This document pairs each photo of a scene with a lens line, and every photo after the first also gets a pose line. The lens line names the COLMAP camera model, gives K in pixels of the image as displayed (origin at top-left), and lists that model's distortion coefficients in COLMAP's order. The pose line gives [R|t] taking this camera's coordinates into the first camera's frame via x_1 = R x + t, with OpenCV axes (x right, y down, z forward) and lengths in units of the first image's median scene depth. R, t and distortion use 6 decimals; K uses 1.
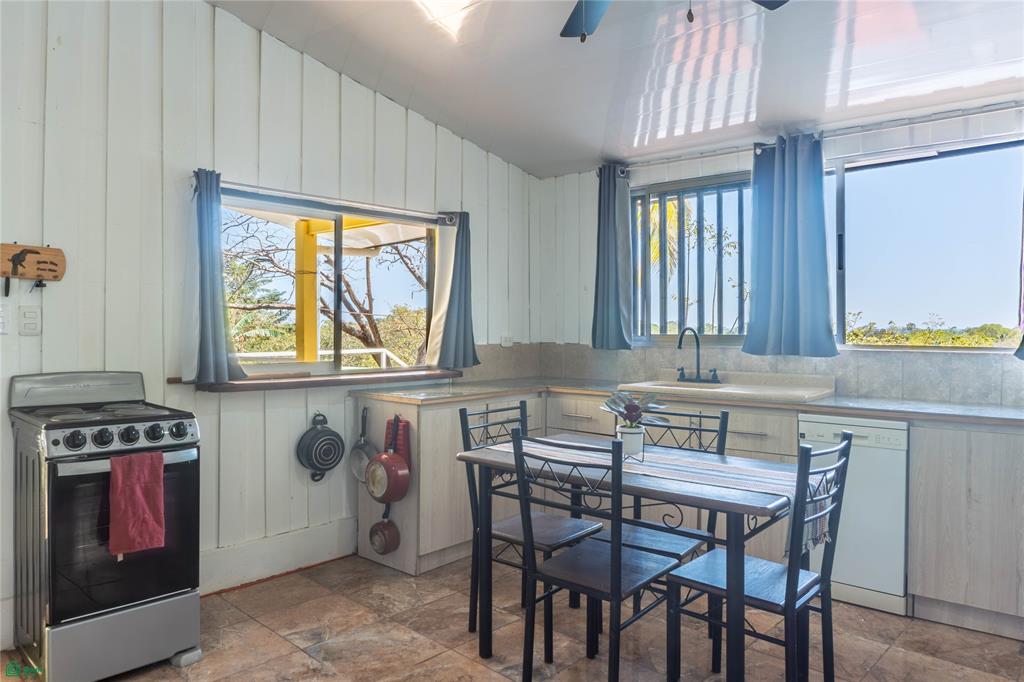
lens RADIAL K [[681.5, 0, 513.7], [0, 681.5, 308.4], [0, 0, 1]] dist [-0.020633, 0.000944]
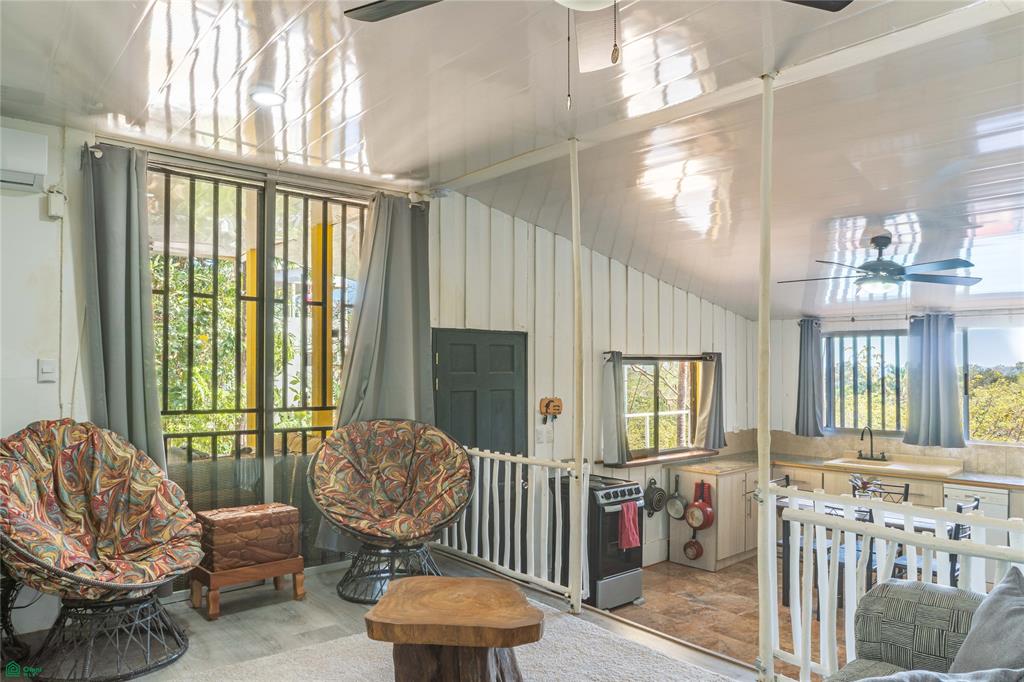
lens RADIAL K [[683.7, 0, 504.3], [0, 683.7, 341.1], [0, 0, 1]] dist [-0.035143, -0.003555]
pose [[0.992357, -0.005566, -0.123272, -0.439411], [0.004259, 0.999932, -0.010866, -0.177957], [0.123324, 0.010258, 0.992313, -0.776443]]
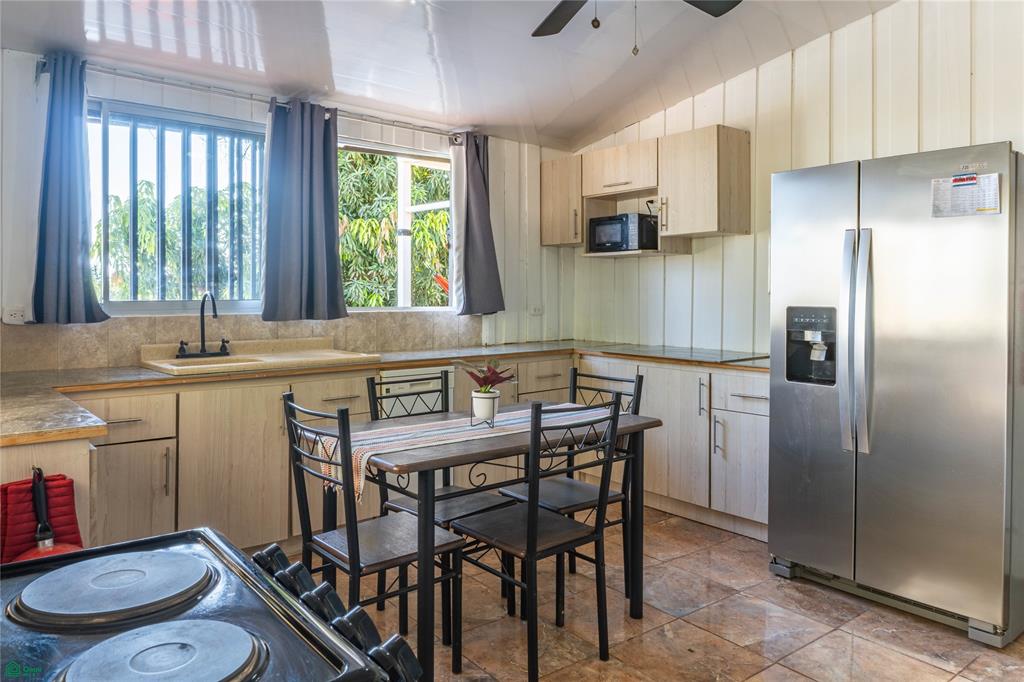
lens RADIAL K [[682.9, 0, 481.7], [0, 682.9, 292.3], [0, 0, 1]] dist [-0.025154, -0.000019]
pose [[0.162717, 0.003225, 0.986668, -0.563023], [-0.026586, 0.999646, 0.001117, 0.020916], [-0.986315, -0.026413, 0.162745, 0.590772]]
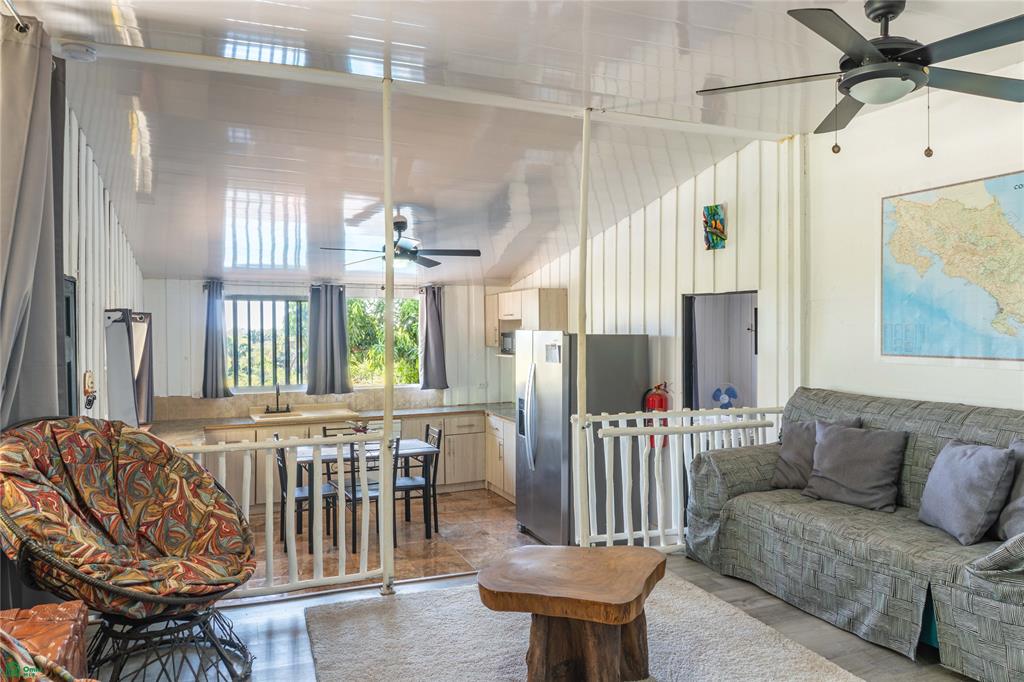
lens RADIAL K [[683.7, 0, 504.3], [0, 683.7, 341.1], [0, 0, 1]] dist [-0.035143, -0.003555]
pose [[0.416644, -0.020388, 0.908841, -1.228645], [-0.020004, 0.999301, 0.031587, -0.164679], [-0.908850, -0.031341, 0.415945, -0.305361]]
